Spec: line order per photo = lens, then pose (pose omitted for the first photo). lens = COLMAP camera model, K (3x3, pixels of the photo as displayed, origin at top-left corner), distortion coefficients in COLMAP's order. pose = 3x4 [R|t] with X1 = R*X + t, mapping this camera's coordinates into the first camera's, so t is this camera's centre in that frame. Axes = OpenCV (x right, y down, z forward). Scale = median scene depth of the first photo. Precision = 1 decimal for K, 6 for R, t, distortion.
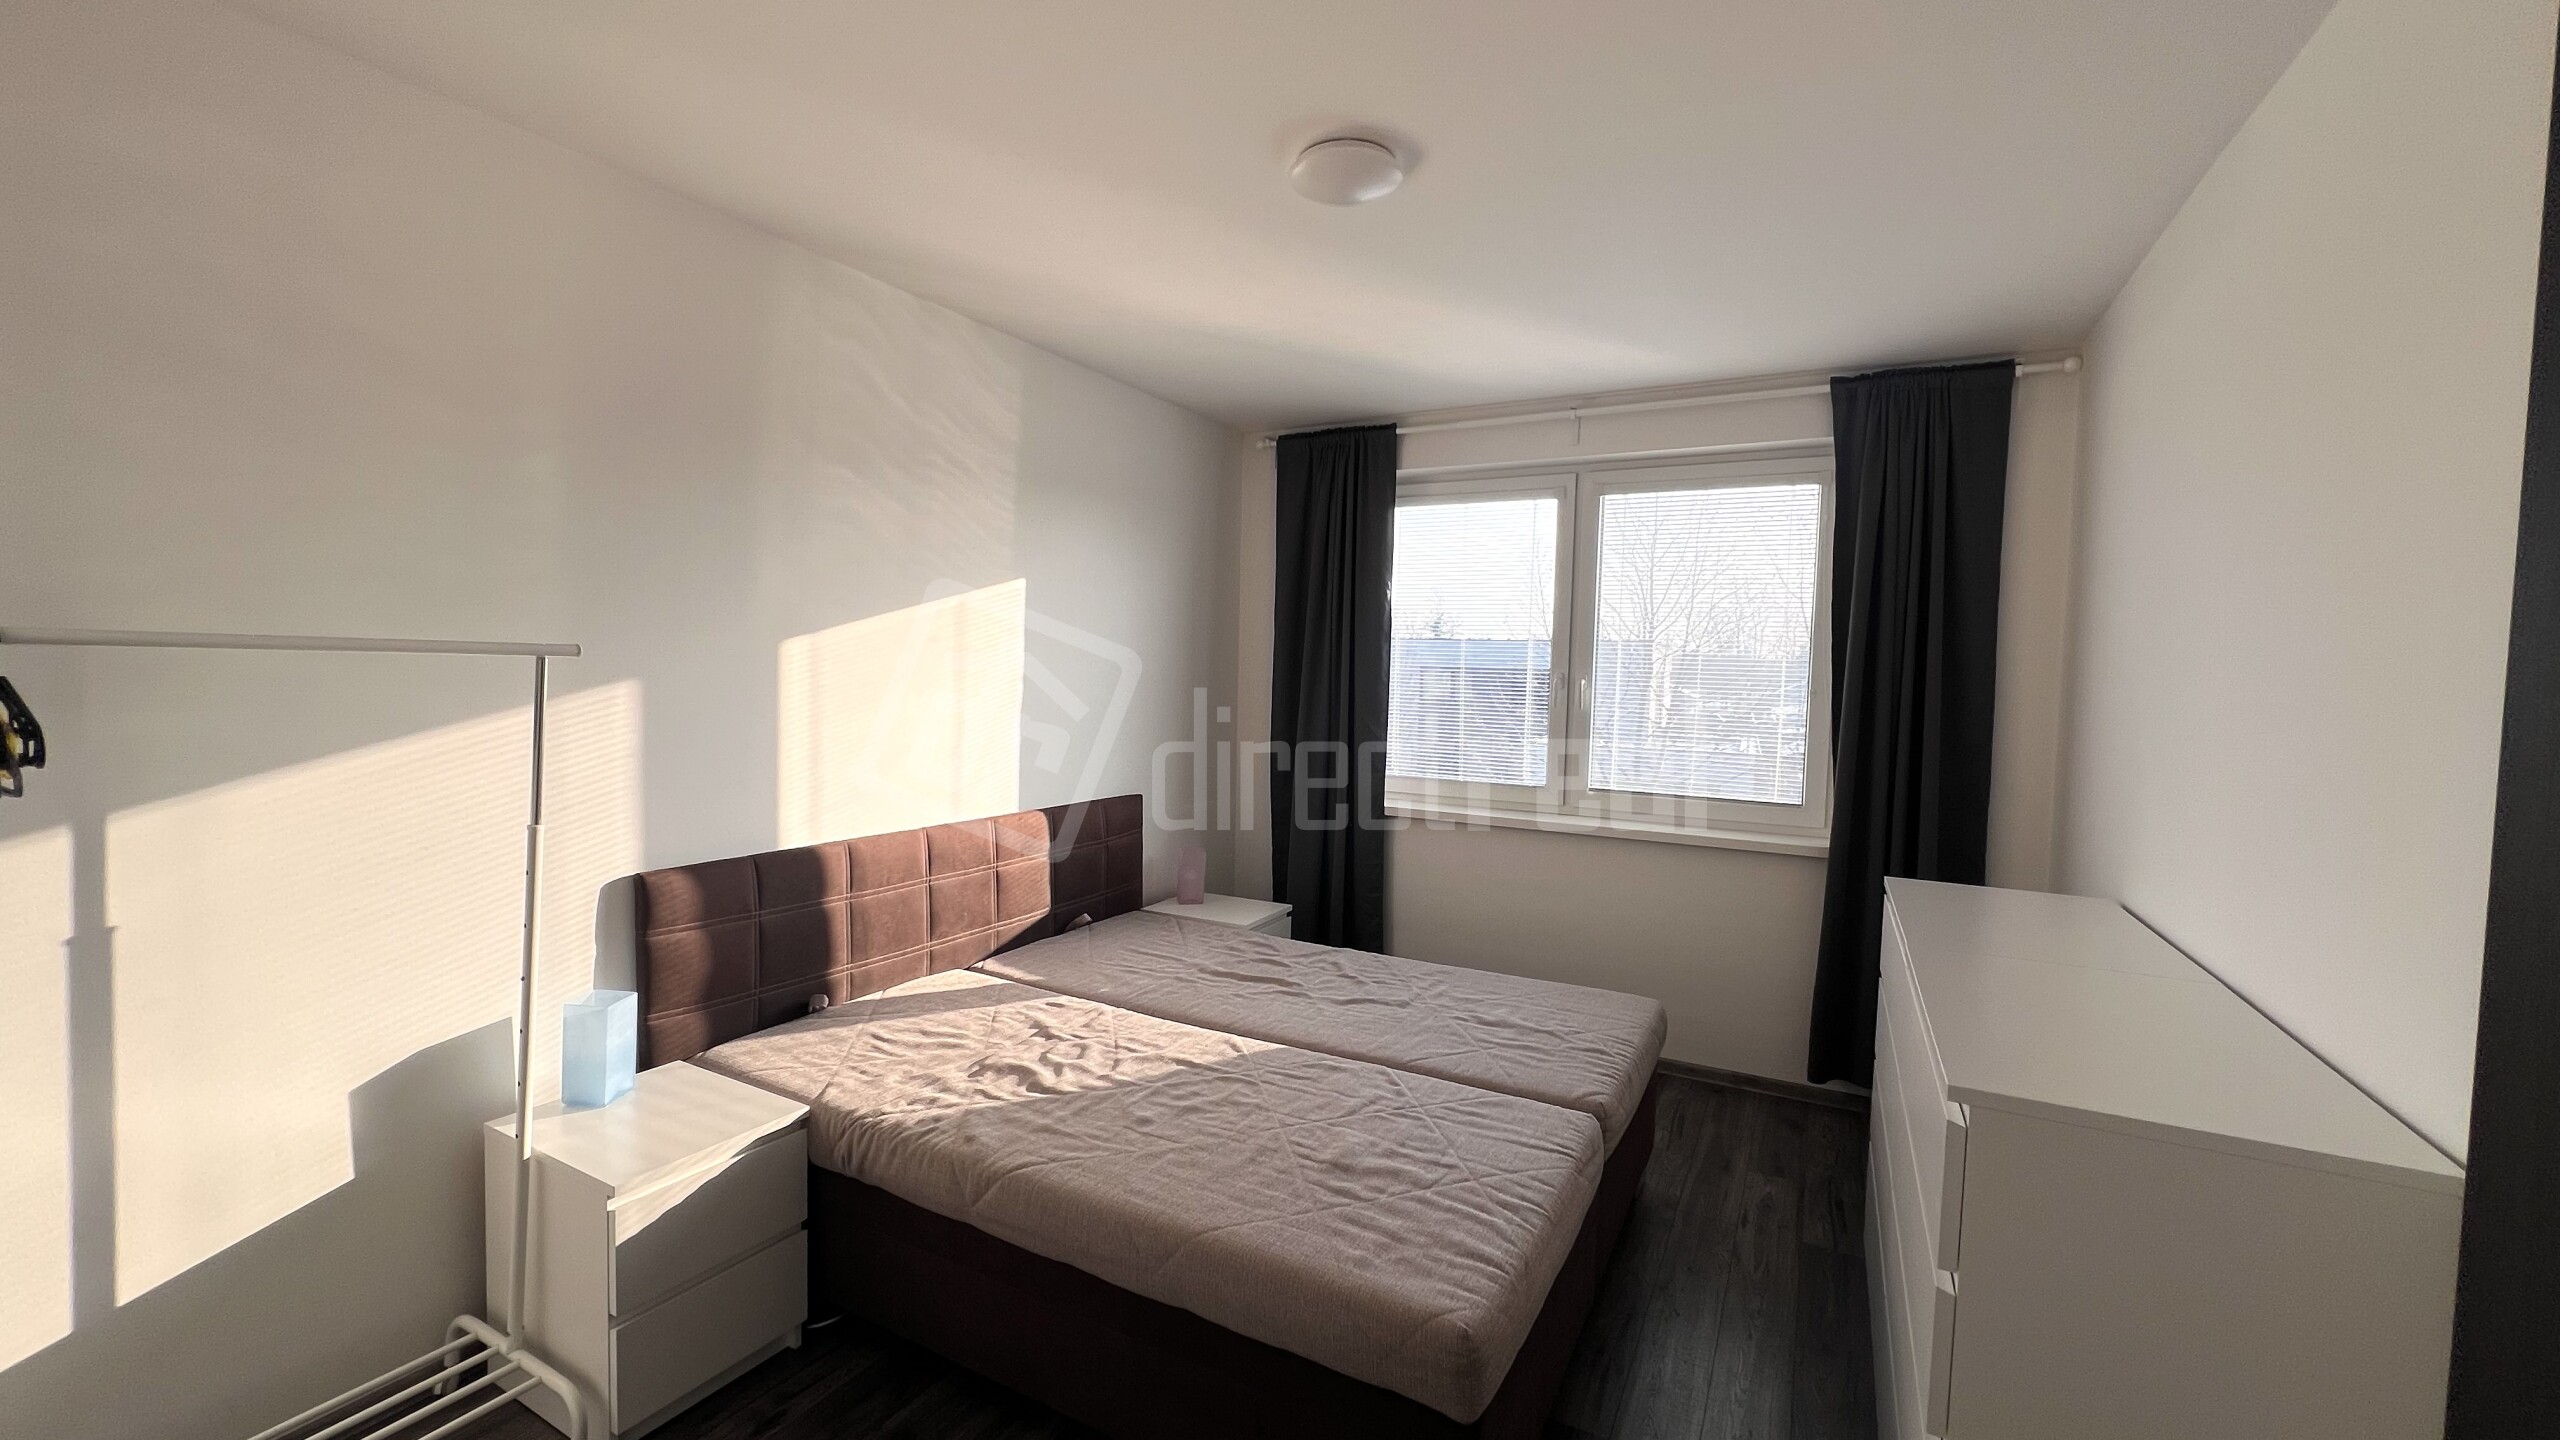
lens RADIAL K [[1011.1, 0, 1280.0], [0, 1011.1, 720.0], [0, 0, 1]] dist [0.000567, 0.000048]
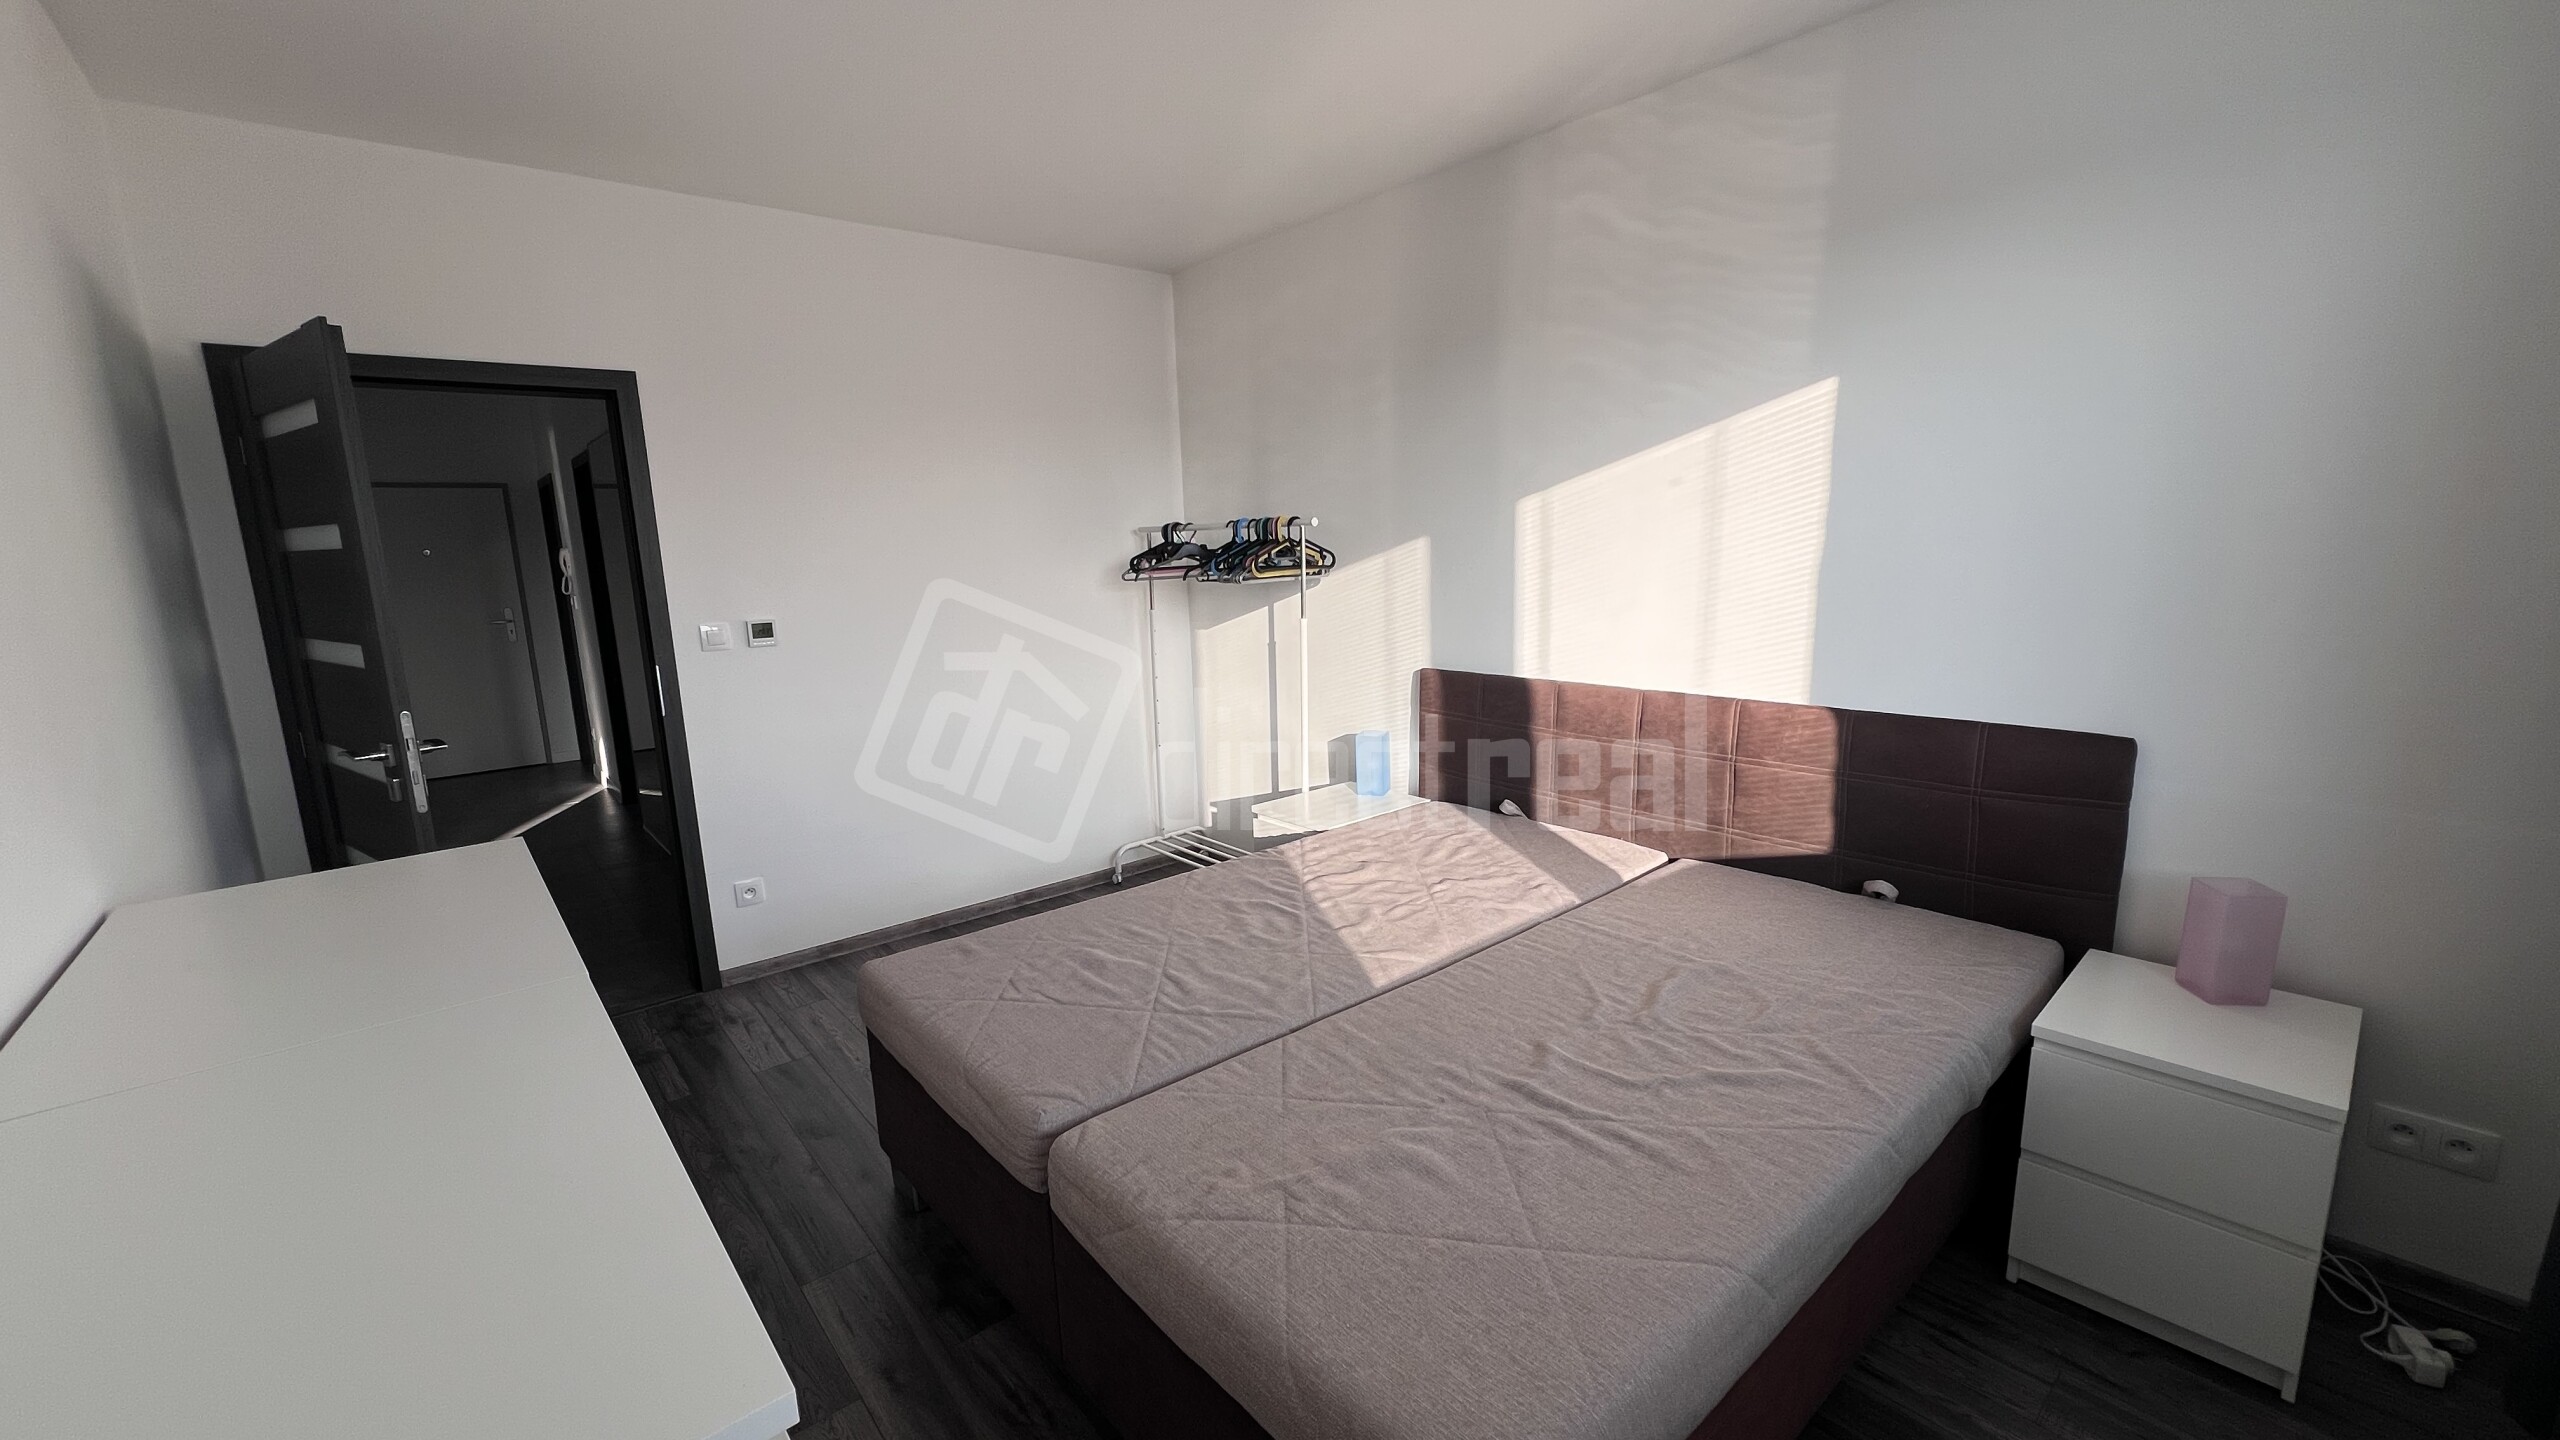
lens RADIAL K [[1011.1, 0, 1280.0], [0, 1011.1, 720.0], [0, 0, 1]] dist [0.000567, 0.000048]
pose [[-0.348571, 0.153075, -0.924698, 0.712874], [-0.024591, 0.984740, 0.172284, -0.021443], [0.936960, 0.082792, -0.339488, 1.119456]]
